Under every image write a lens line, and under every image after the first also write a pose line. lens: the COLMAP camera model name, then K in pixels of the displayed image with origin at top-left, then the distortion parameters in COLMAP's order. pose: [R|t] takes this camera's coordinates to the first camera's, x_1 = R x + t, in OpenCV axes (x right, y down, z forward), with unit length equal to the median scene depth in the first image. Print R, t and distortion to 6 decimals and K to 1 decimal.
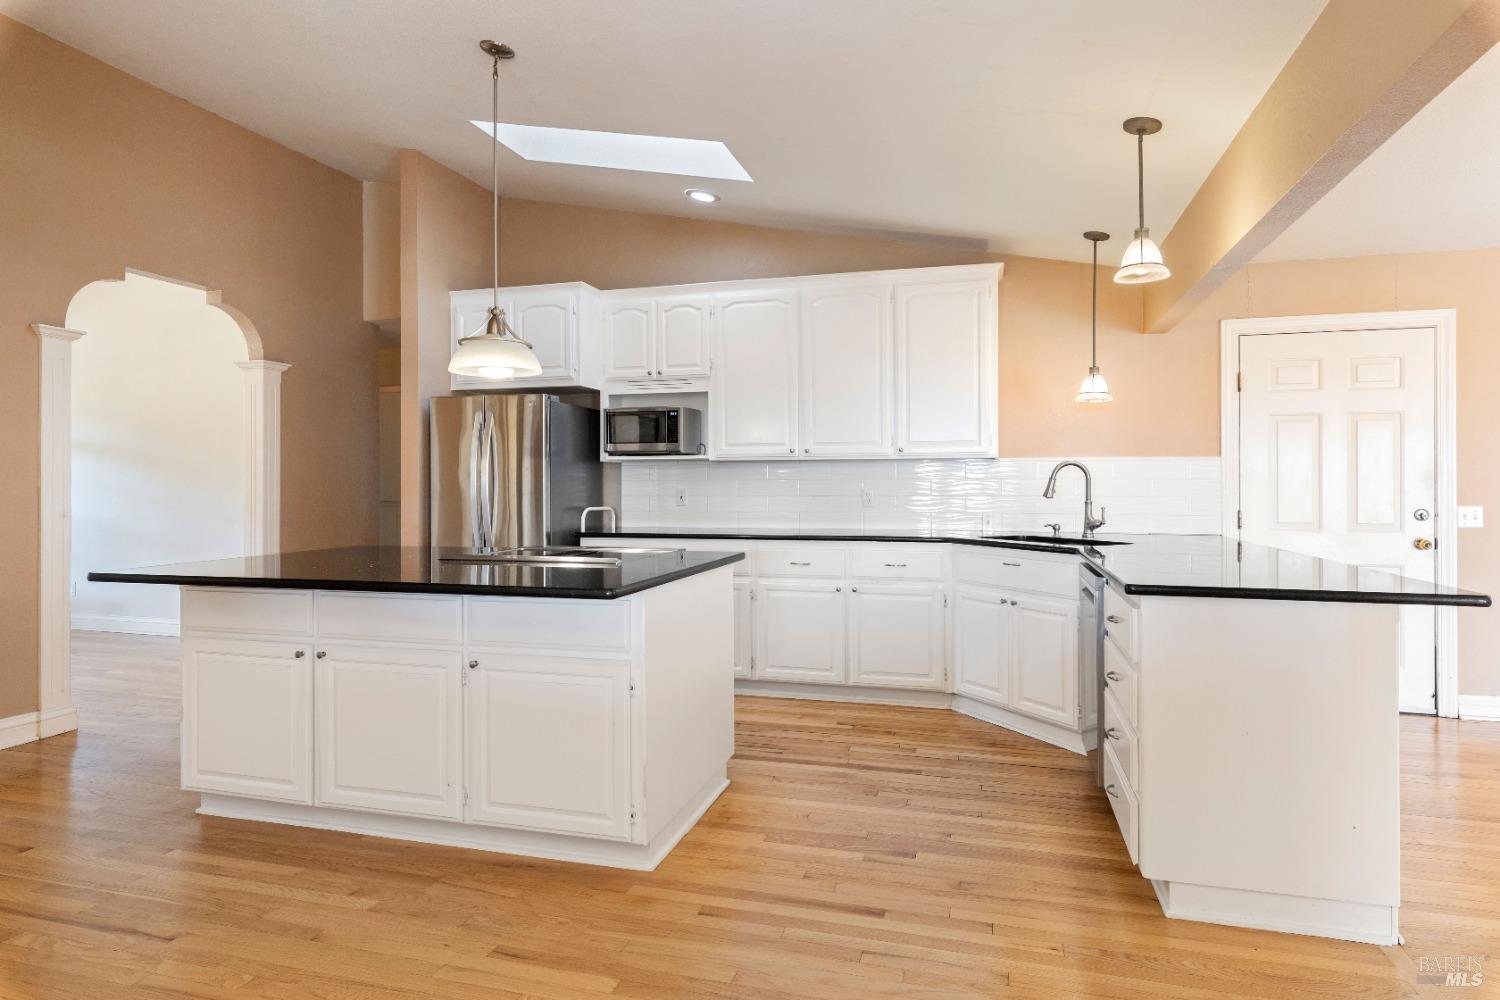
lens RADIAL K [[850.2, 0, 762.2], [0, 850.2, 483.4], [0, 0, 1]] dist [-0.000819, -0.000373]
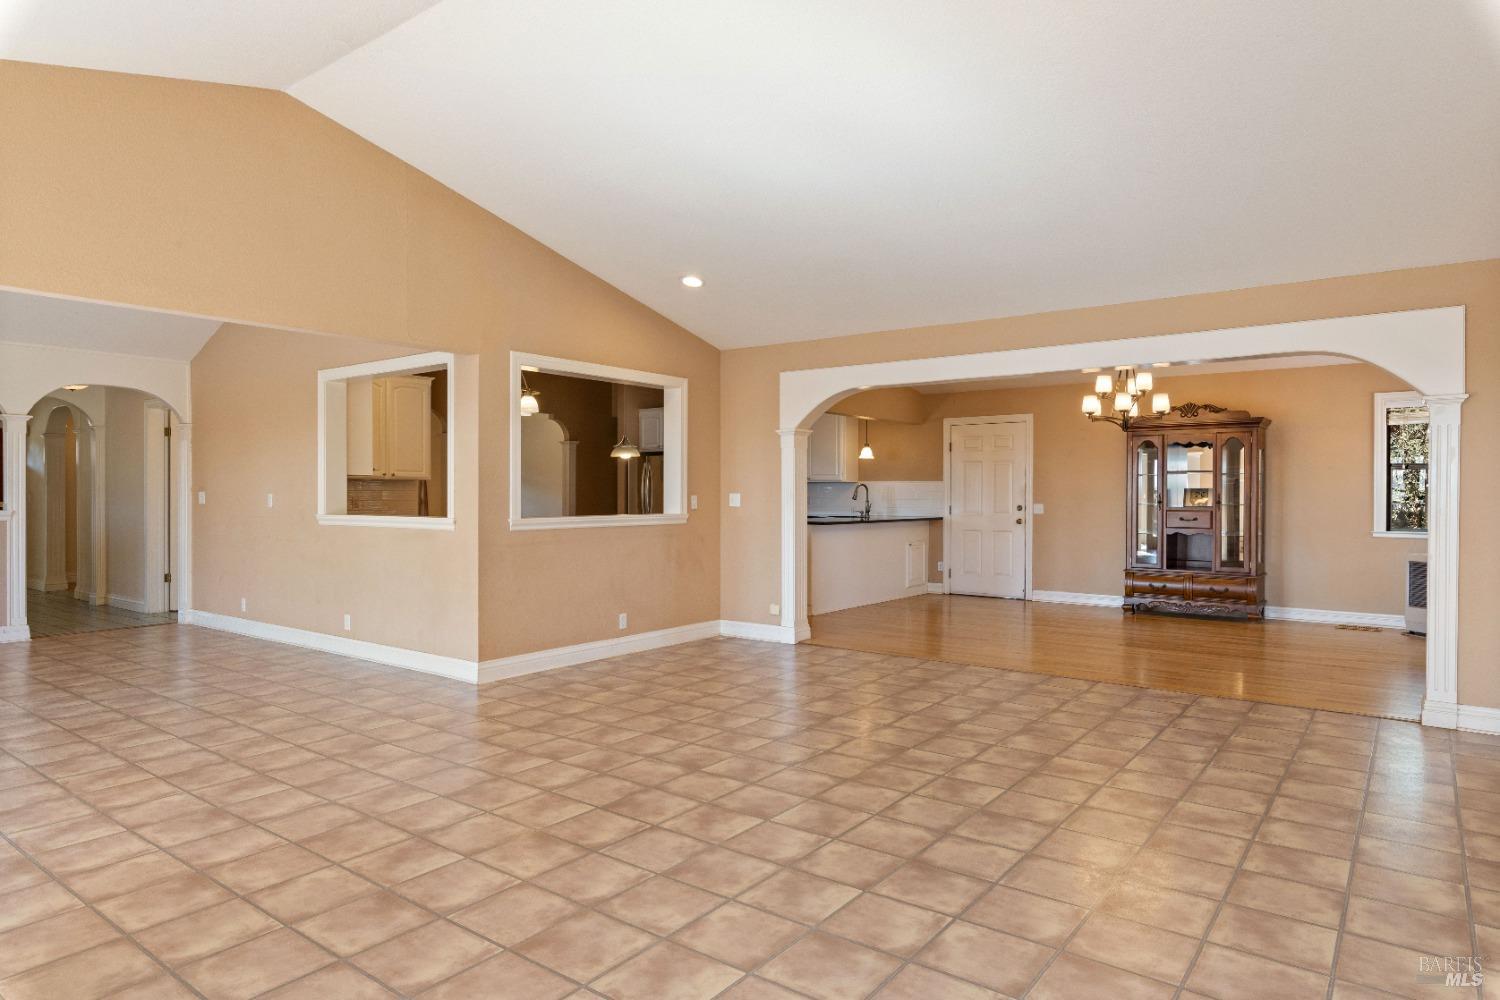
lens RADIAL K [[876.7, 0, 750.0], [0, 876.7, 500.0], [0, 0, 1]] dist [0.002188, -0.000970]
pose [[0.931353, 0.004615, -0.364089, 0.835447], [-0.001097, 0.999951, 0.009867, -0.004396], [0.364117, -0.008791, 0.931312, -1.183369]]
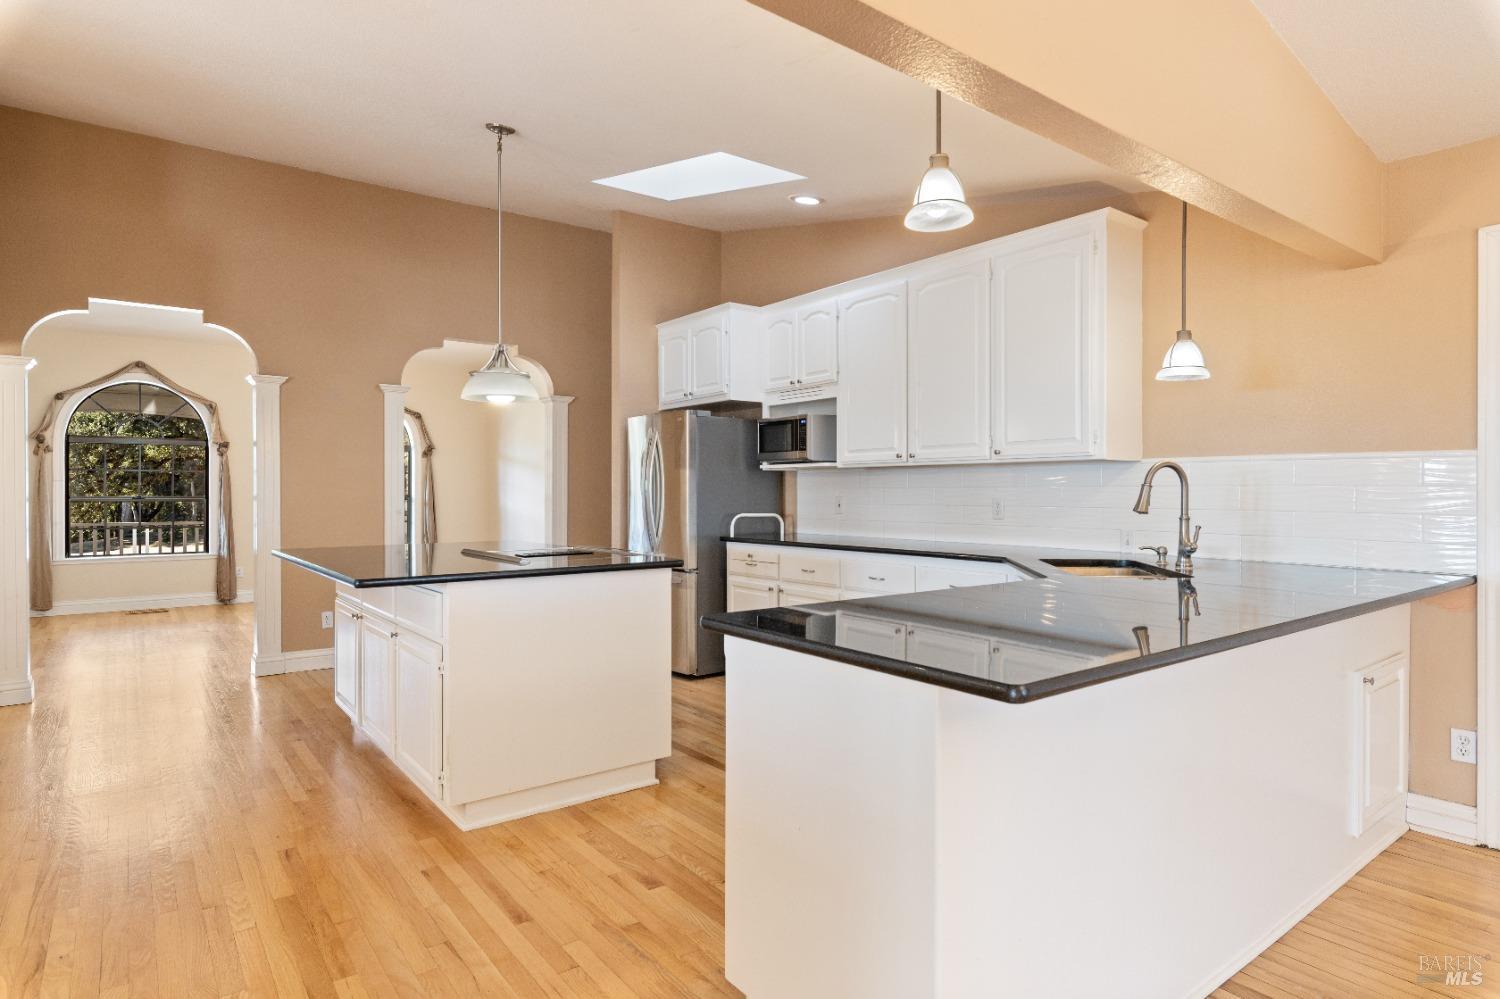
lens RADIAL K [[835.3, 0, 750.0], [0, 835.3, 499.5], [0, 0, 1]] dist [-0.000557, 0.001219]
pose [[0.798631, 0.006875, -0.601782, 0.449445], [0.000744, 0.999923, 0.012410, -0.002573], [0.601821, -0.010359, 0.798564, 0.178645]]
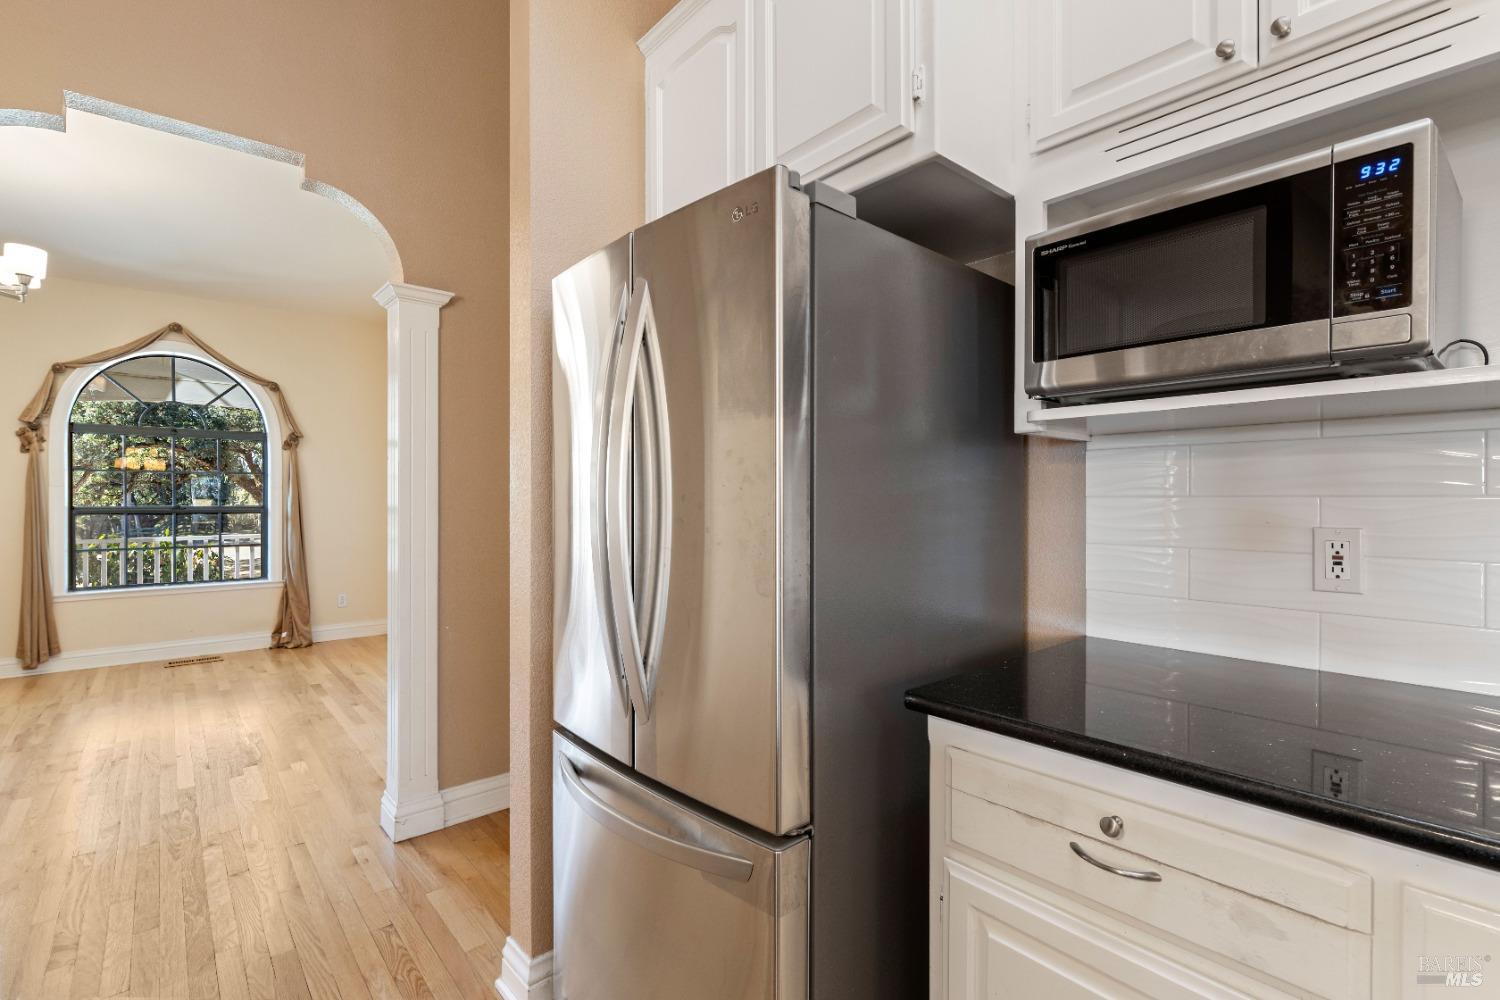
lens RADIAL K [[702.1, 0, 750.0], [0, 702.1, 500.0], [0, 0, 1]] dist [-0.000529, -0.000111]
pose [[0.832569, 0.003579, -0.553909, -0.140196], [-0.002547, 0.999993, 0.002633, -0.002155], [0.553915, -0.000782, 0.832573, 0.795238]]
